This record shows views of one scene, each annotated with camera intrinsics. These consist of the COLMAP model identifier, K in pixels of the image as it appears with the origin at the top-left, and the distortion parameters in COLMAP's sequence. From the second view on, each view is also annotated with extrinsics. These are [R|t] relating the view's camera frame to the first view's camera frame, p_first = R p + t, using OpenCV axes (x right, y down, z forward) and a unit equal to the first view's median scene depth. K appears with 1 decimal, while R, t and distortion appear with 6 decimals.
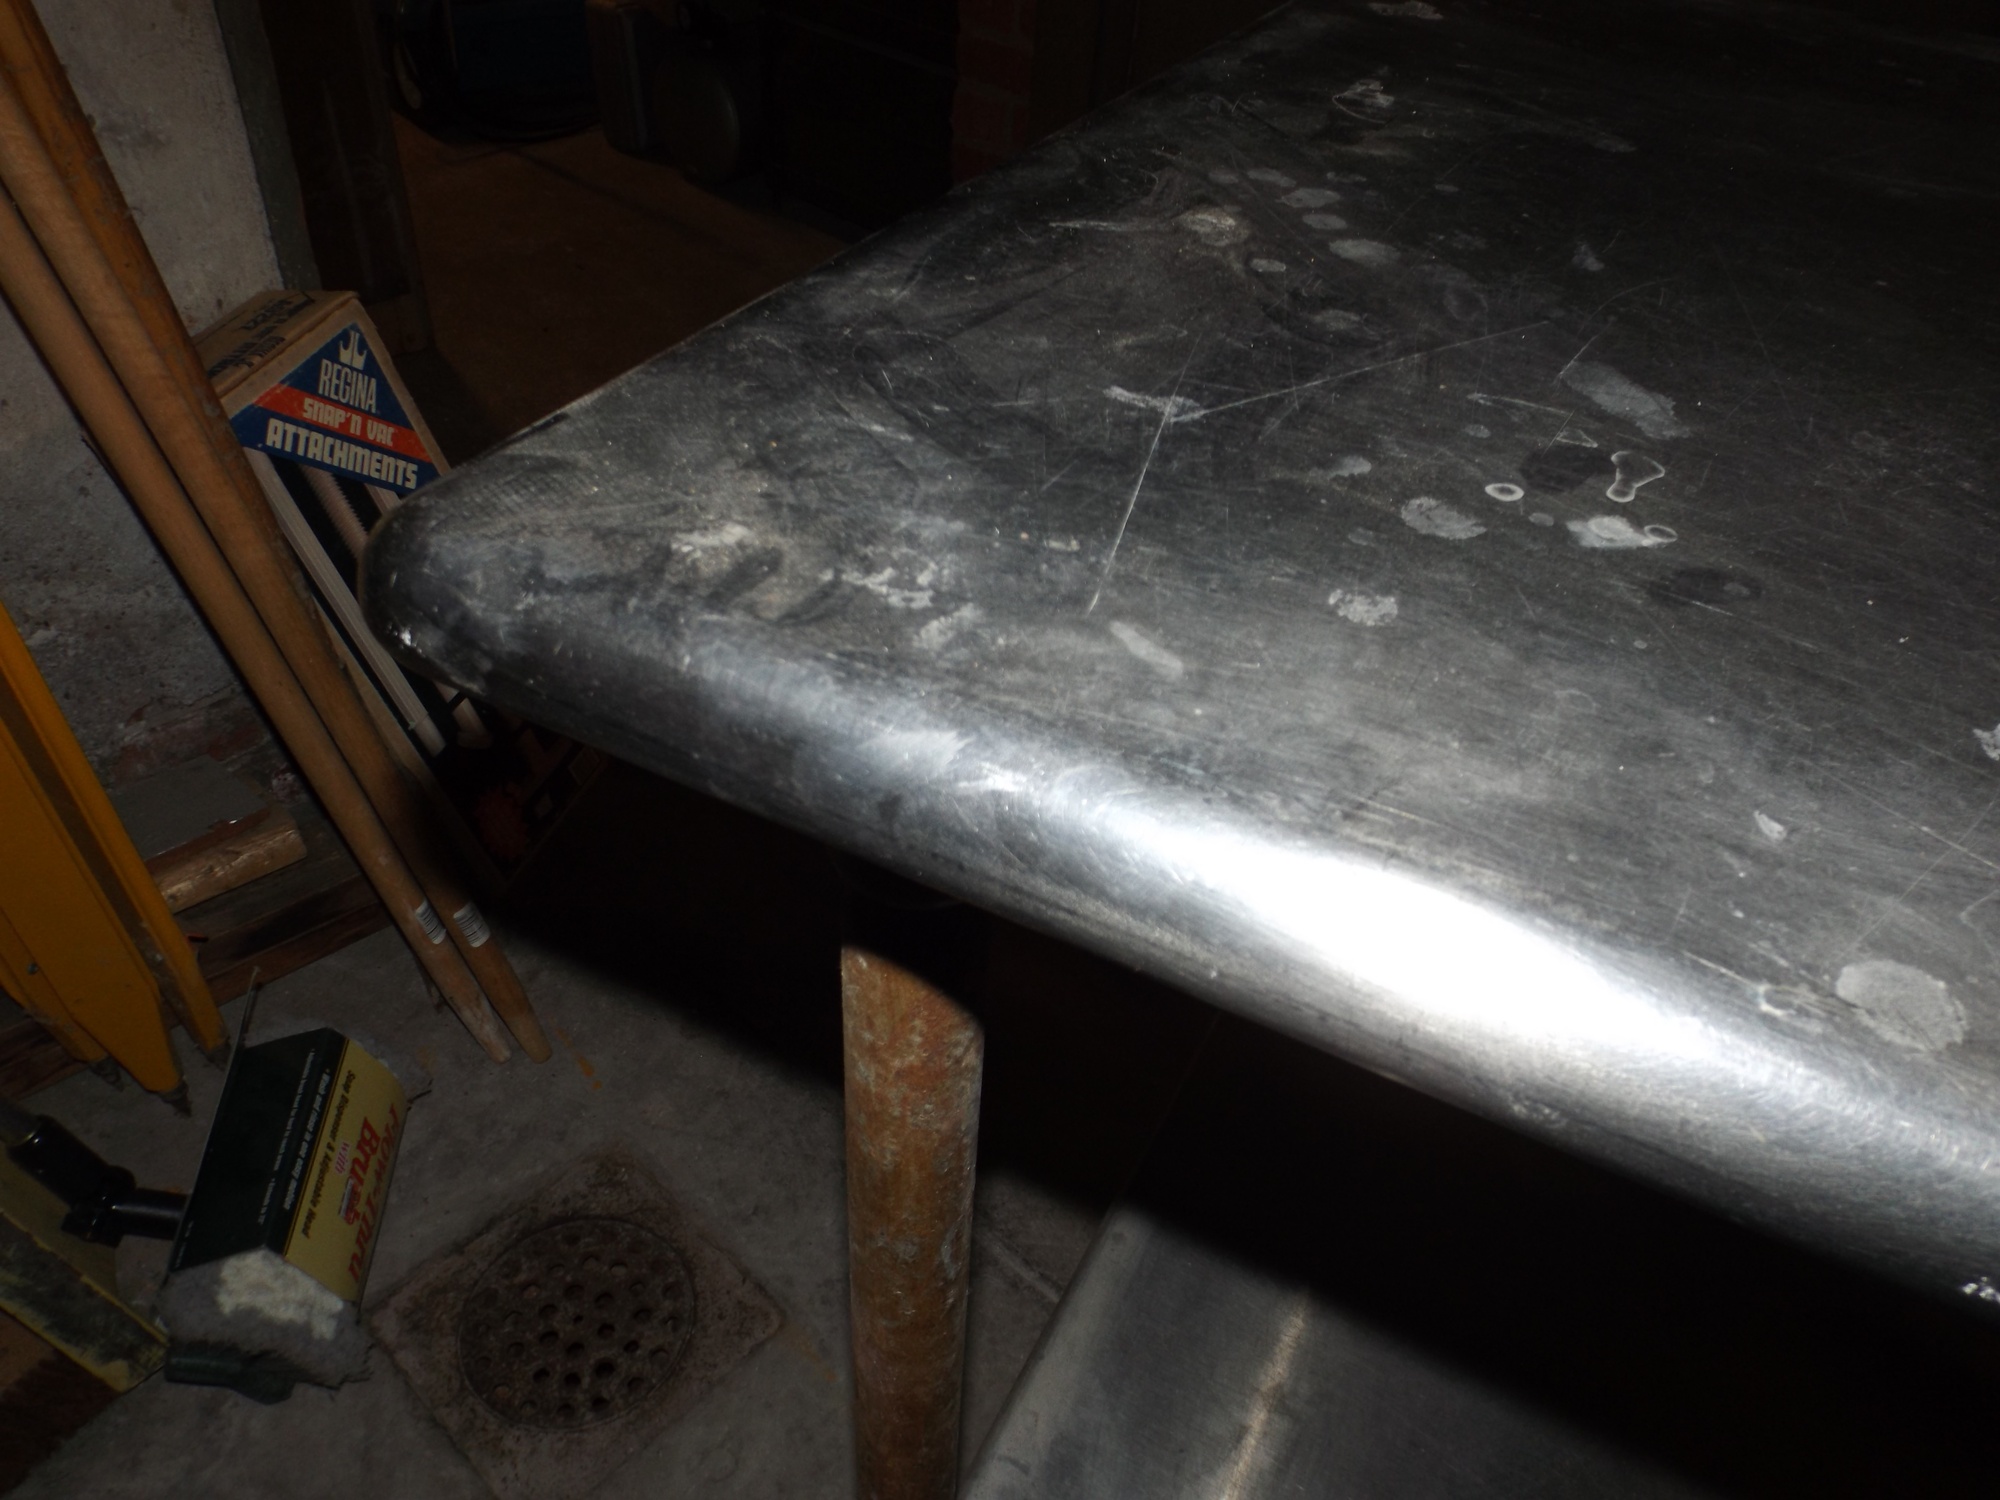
lens RADIAL K [[1433.9, 0, 1000.0], [0, 1433.9, 750.0], [0, 0, 1]] dist [0.022437, 0.004984]
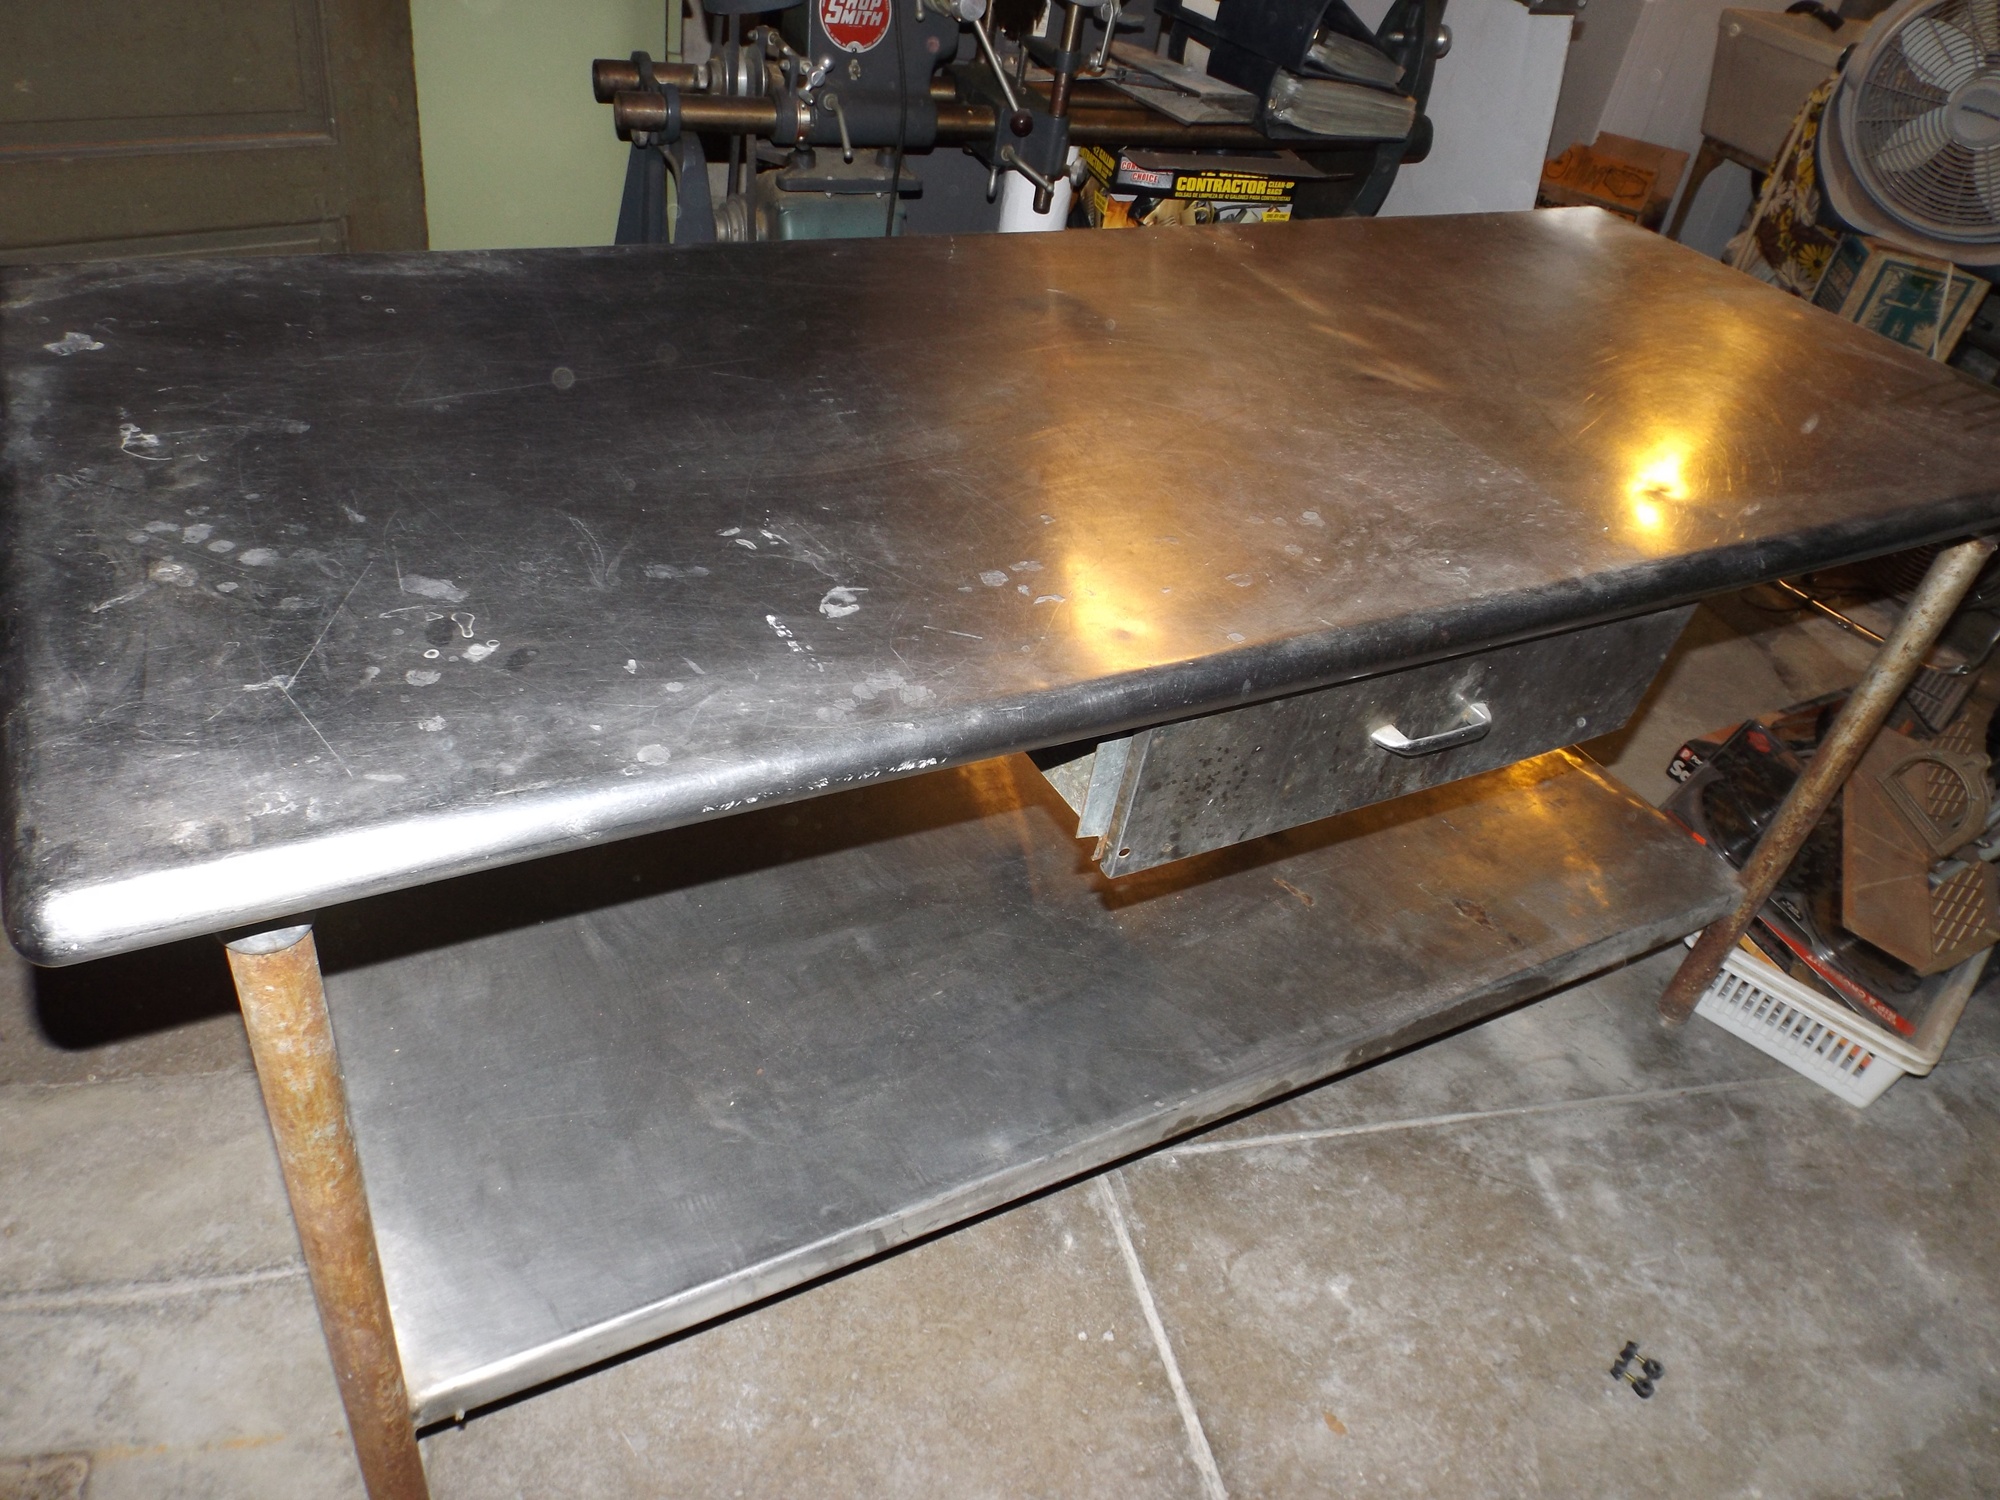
lens RADIAL K [[1447.5, 0, 1000.0], [0, 1447.5, 750.0], [0, 0, 1]] dist [0.010548, -0.018756]
pose [[0.546724, -0.485253, 0.682365, -0.895035], [0.436575, 0.860608, 0.262215, -0.265065], [-0.714489, 0.154545, 0.682364, -1.369941]]
